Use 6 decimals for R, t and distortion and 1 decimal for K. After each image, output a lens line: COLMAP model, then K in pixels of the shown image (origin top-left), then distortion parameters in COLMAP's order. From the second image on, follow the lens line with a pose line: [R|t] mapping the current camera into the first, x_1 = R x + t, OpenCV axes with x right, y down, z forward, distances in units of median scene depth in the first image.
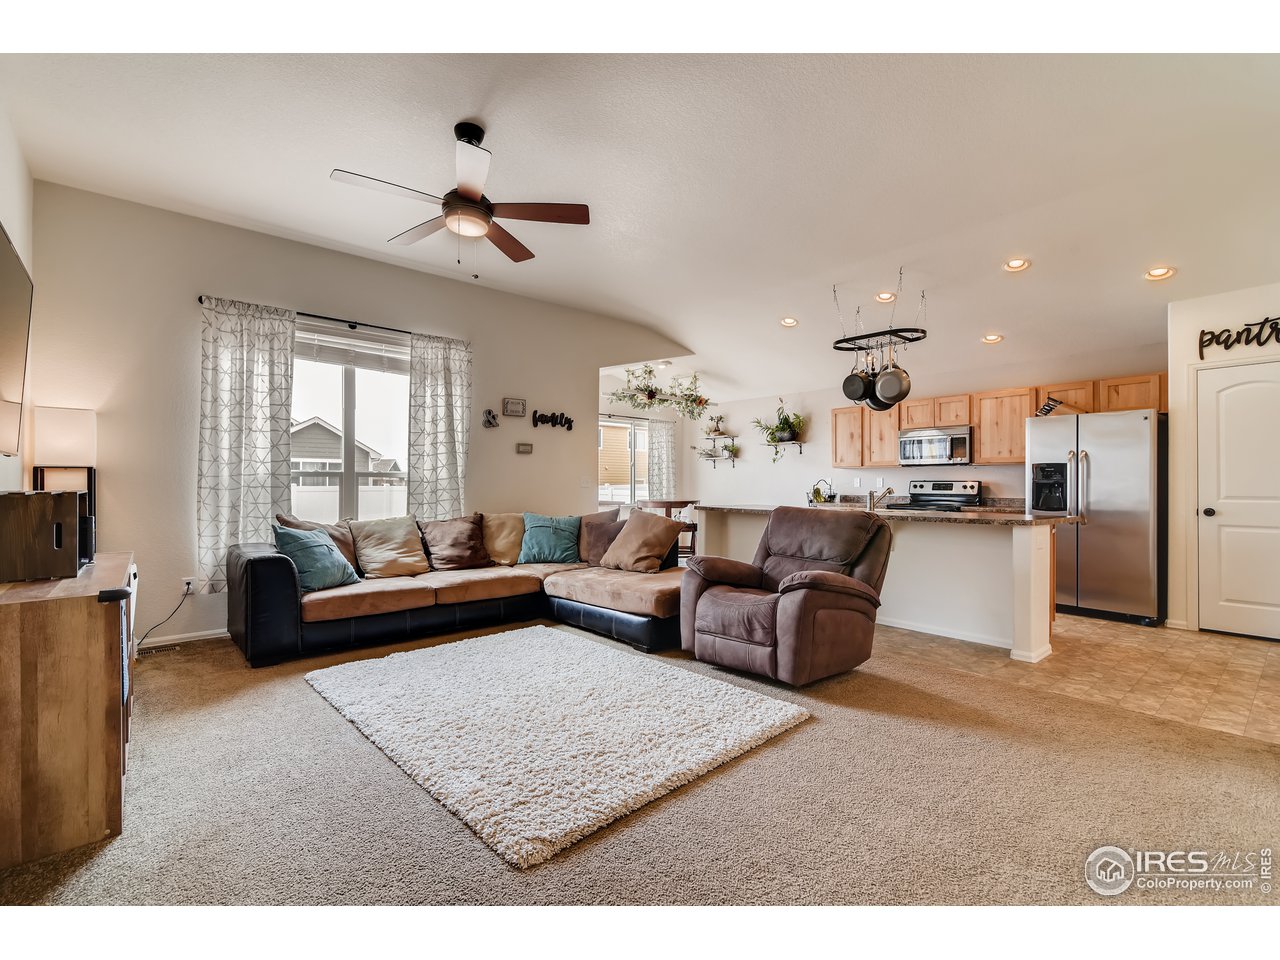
lens RADIAL K [[583.5, 0, 629.3], [0, 583.5, 476.4], [0, 0, 1]] dist [0.004621, -0.000808]
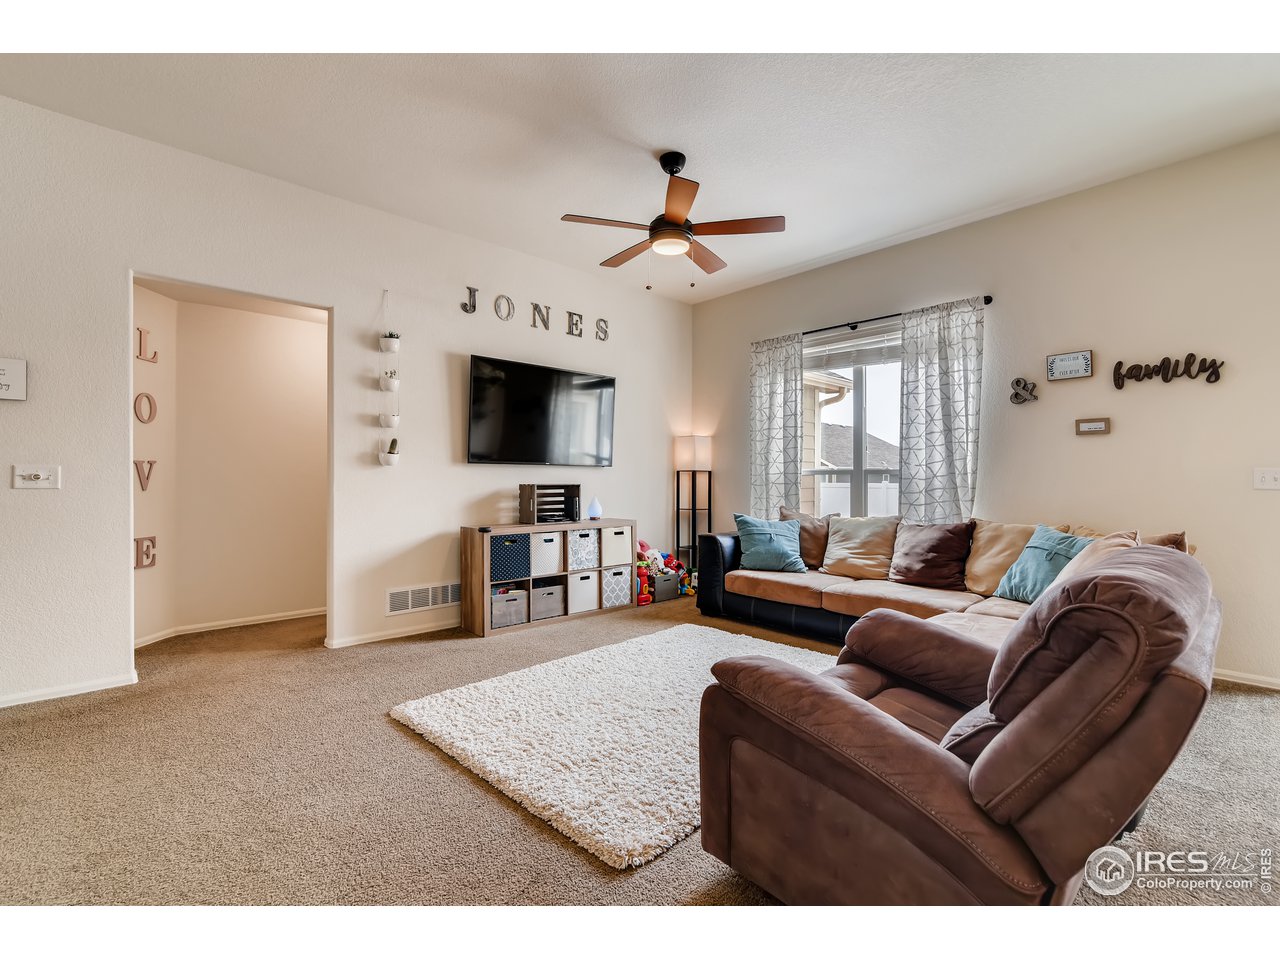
lens RADIAL K [[583.5, 0, 647.0], [0, 583.5, 477.3], [0, 0, 1]] dist [0.004621, -0.000808]
pose [[0.043083, -0.001547, -0.999070, 0.508669], [0.012650, 0.999919, -0.001003, 0.002337], [0.998991, -0.012595, 0.043099, 0.565405]]
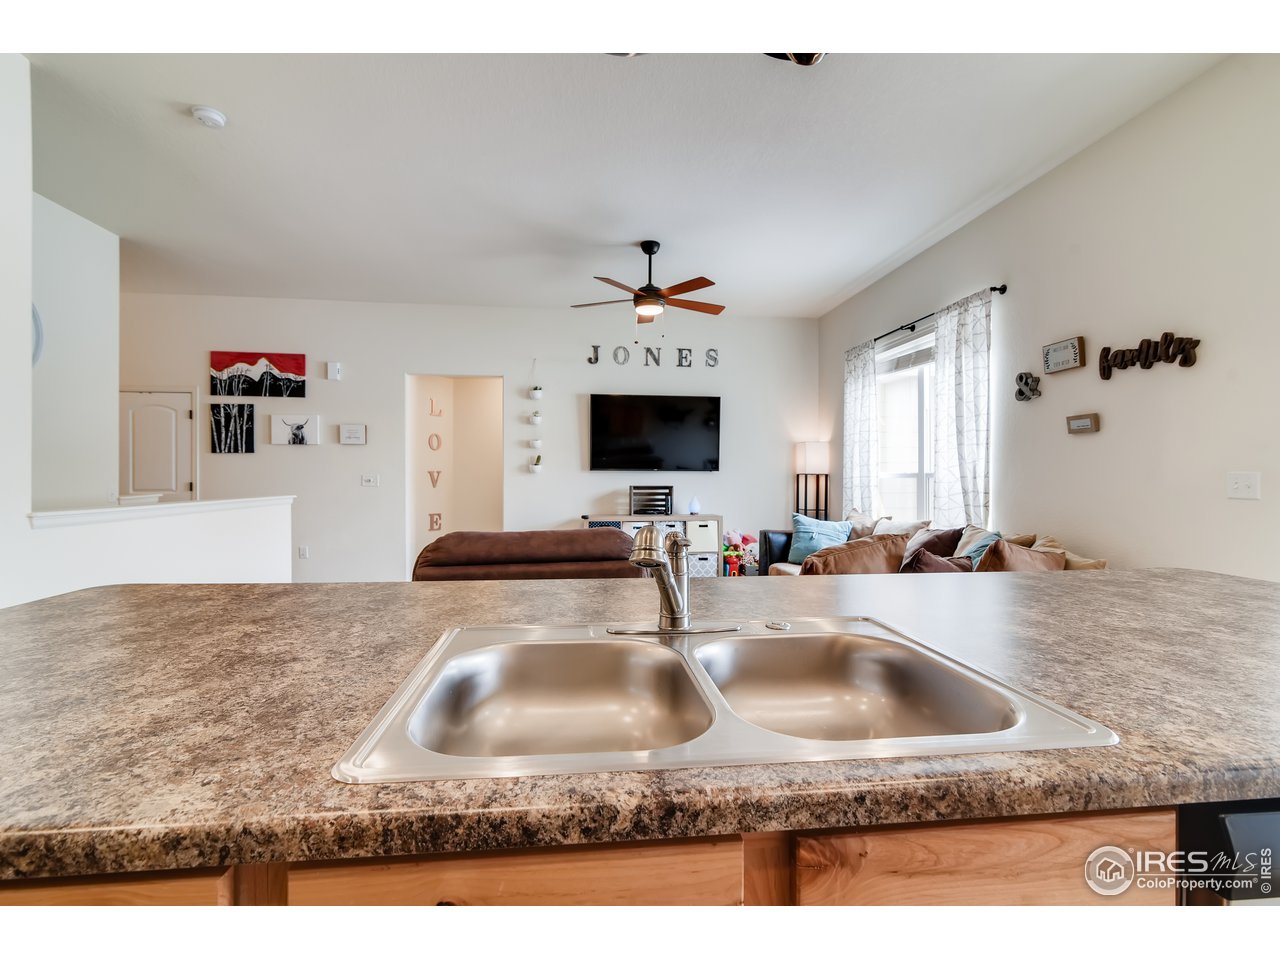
lens RADIAL K [[583.5, 0, 639.1], [0, 583.5, 482.8], [0, 0, 1]] dist [0.004621, -0.000808]
pose [[-0.551678, 0.005162, -0.834041, 0.602120], [0.010232, 0.999947, -0.000579, 0.004848], [0.833994, -0.008853, -0.551702, 1.110951]]
